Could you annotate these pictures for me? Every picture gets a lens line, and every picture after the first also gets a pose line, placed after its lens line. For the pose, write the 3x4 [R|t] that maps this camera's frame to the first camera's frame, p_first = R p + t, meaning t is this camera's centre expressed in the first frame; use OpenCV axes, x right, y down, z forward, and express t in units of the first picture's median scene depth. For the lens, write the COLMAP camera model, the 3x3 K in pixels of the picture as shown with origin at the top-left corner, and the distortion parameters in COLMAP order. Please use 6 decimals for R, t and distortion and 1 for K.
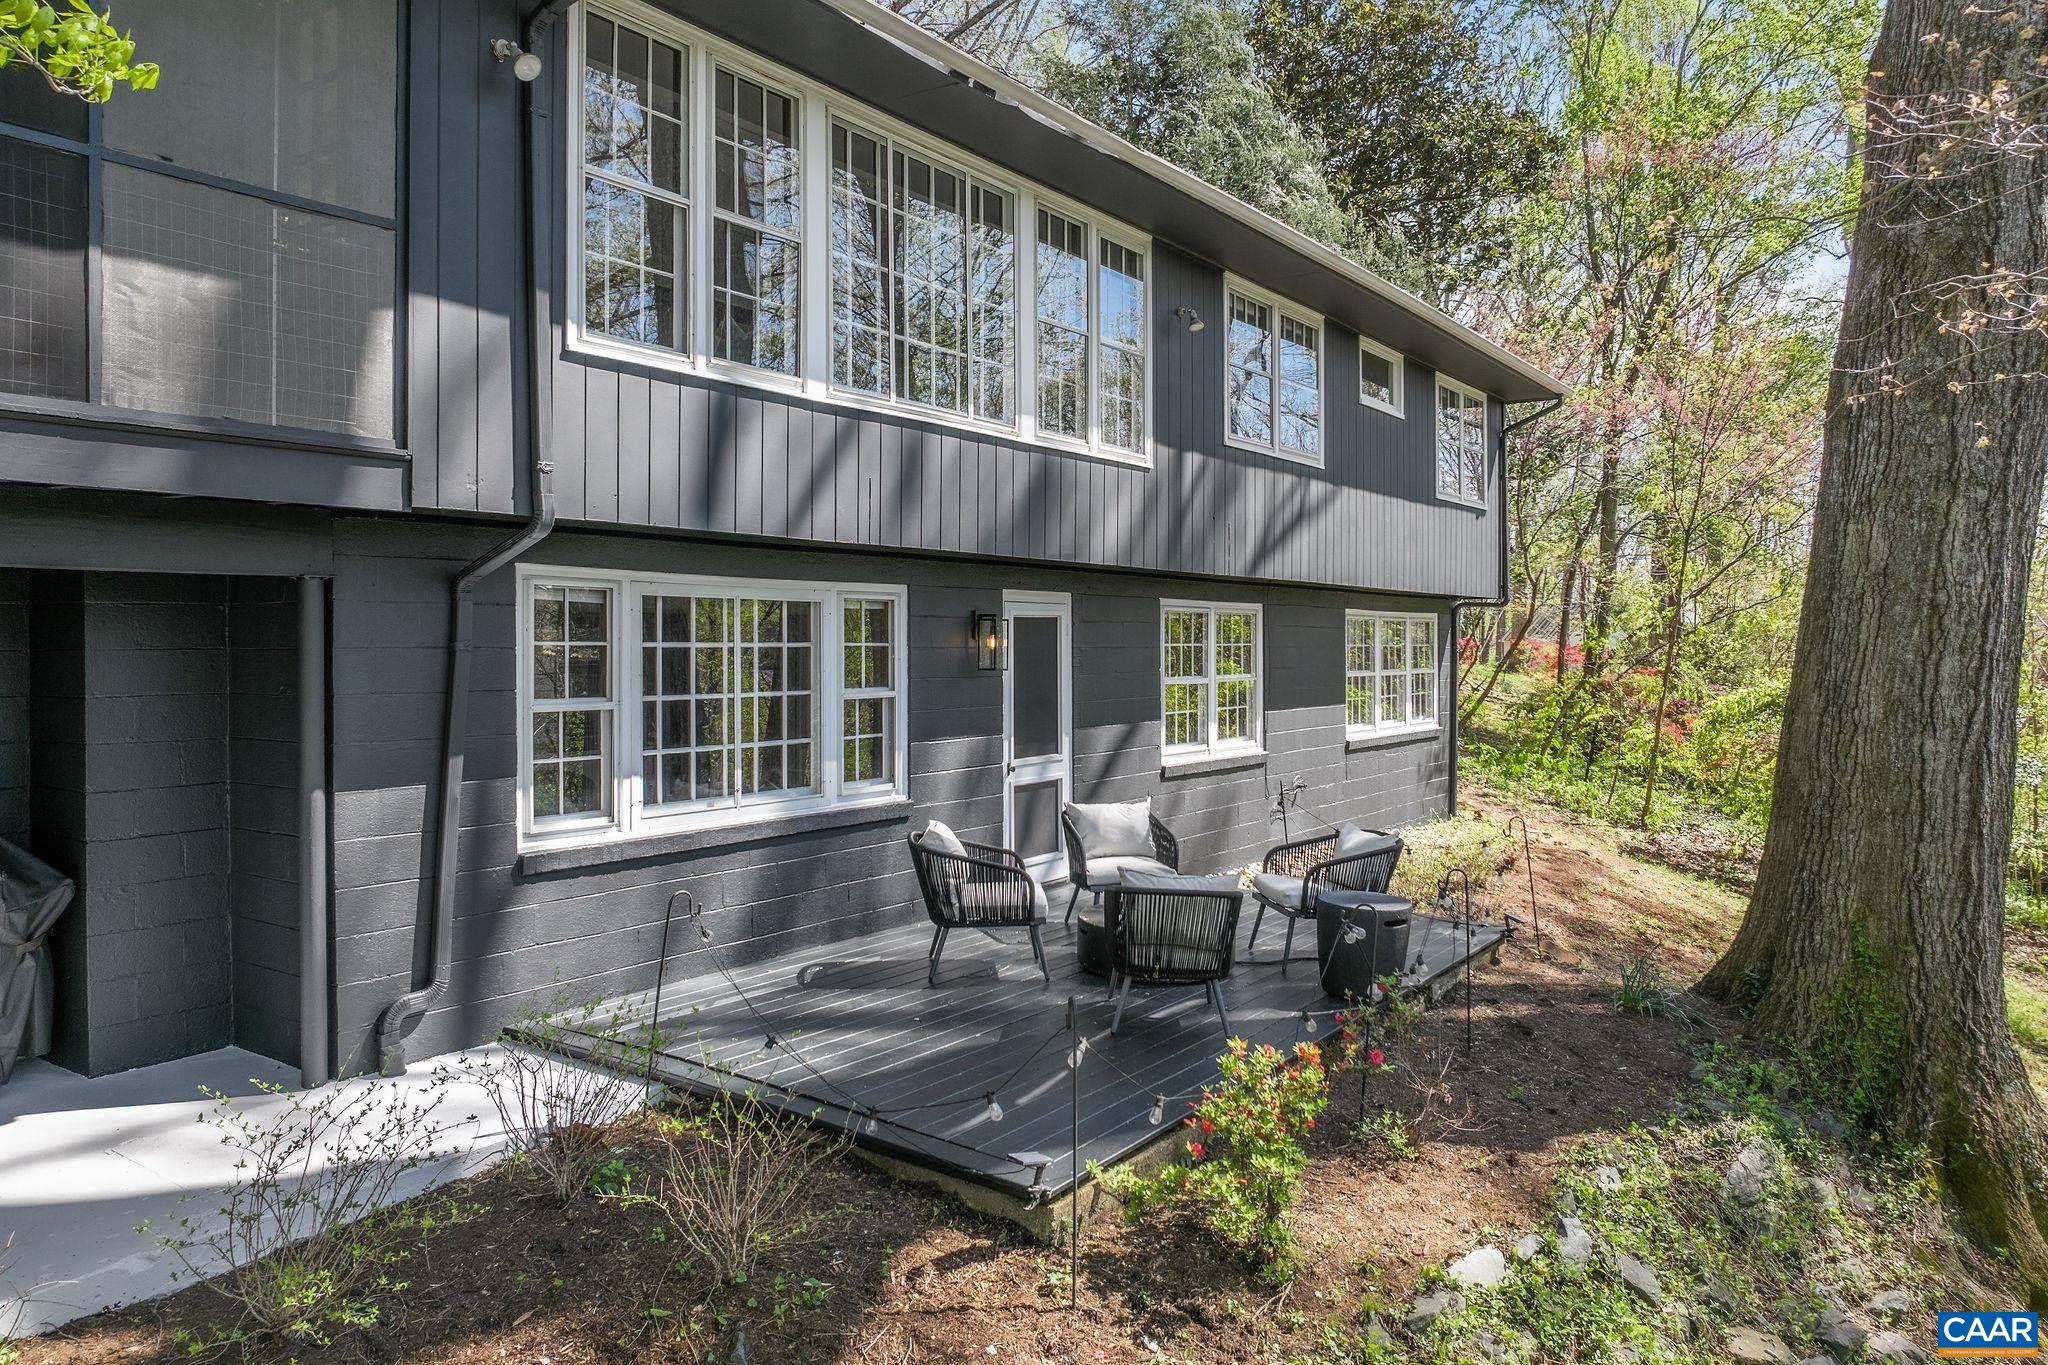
lens RADIAL K [[1431.4, 0, 1024.0], [0, 1431.4, 682.5], [0, 0, 1]] dist [-0.050525, -0.002752]
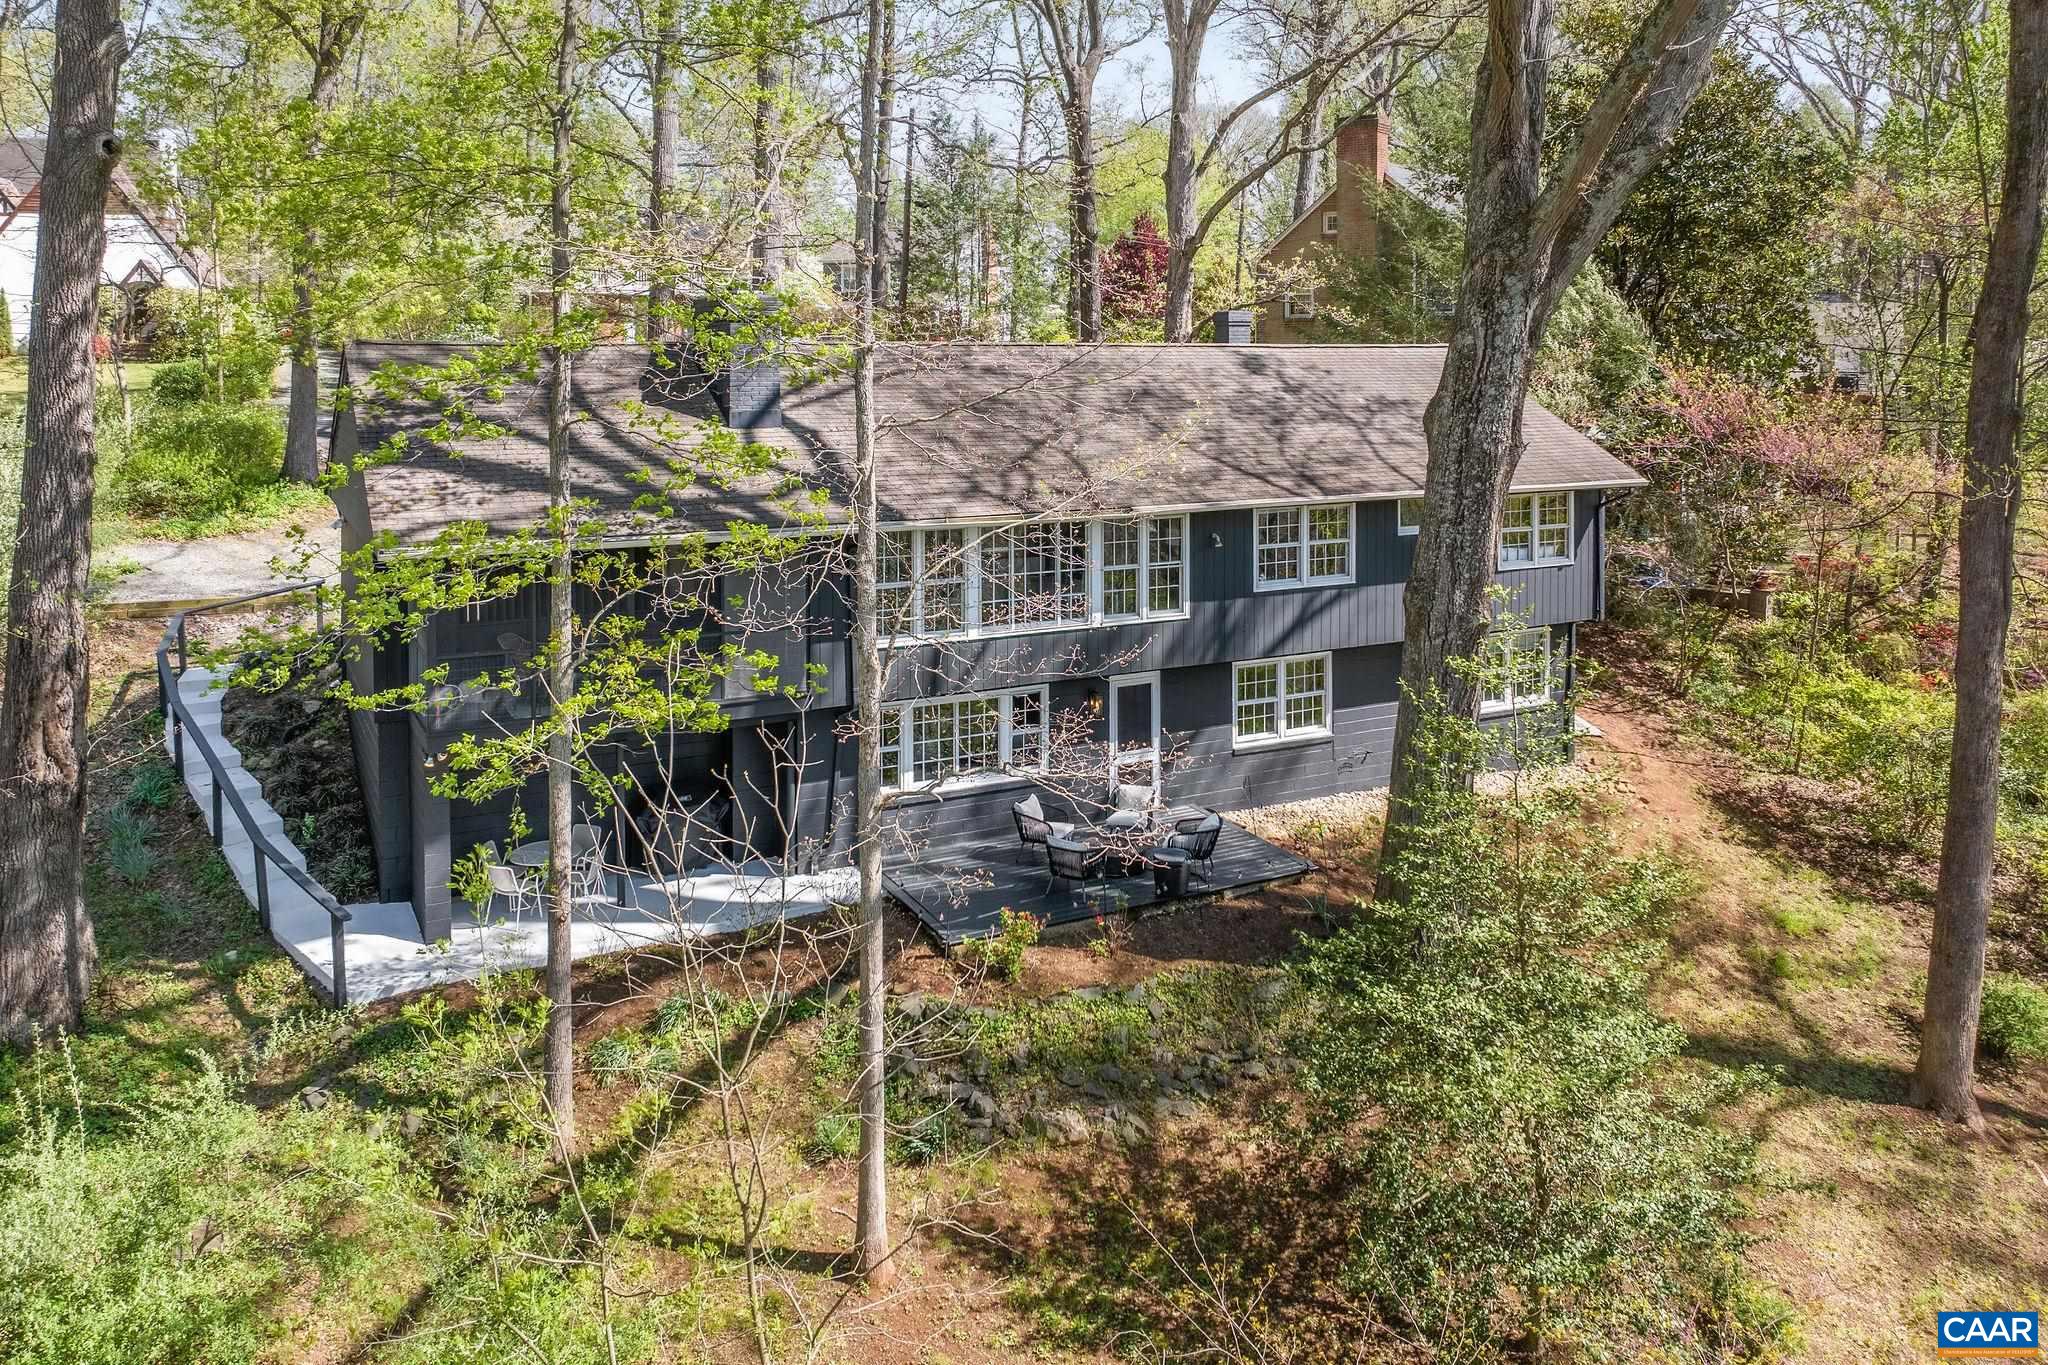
lens RADIAL K [[1533.3, 0, 1030.4], [0, 1533.3, 434.8], [0, 0, 1]] dist [-0.042717, 0.000466]
pose [[0.890499, 0.028381, -0.454099, 1.111060], [-0.015221, 0.999352, 0.032610, -0.606898], [0.454731, -0.022127, 0.890354, -1.333952]]
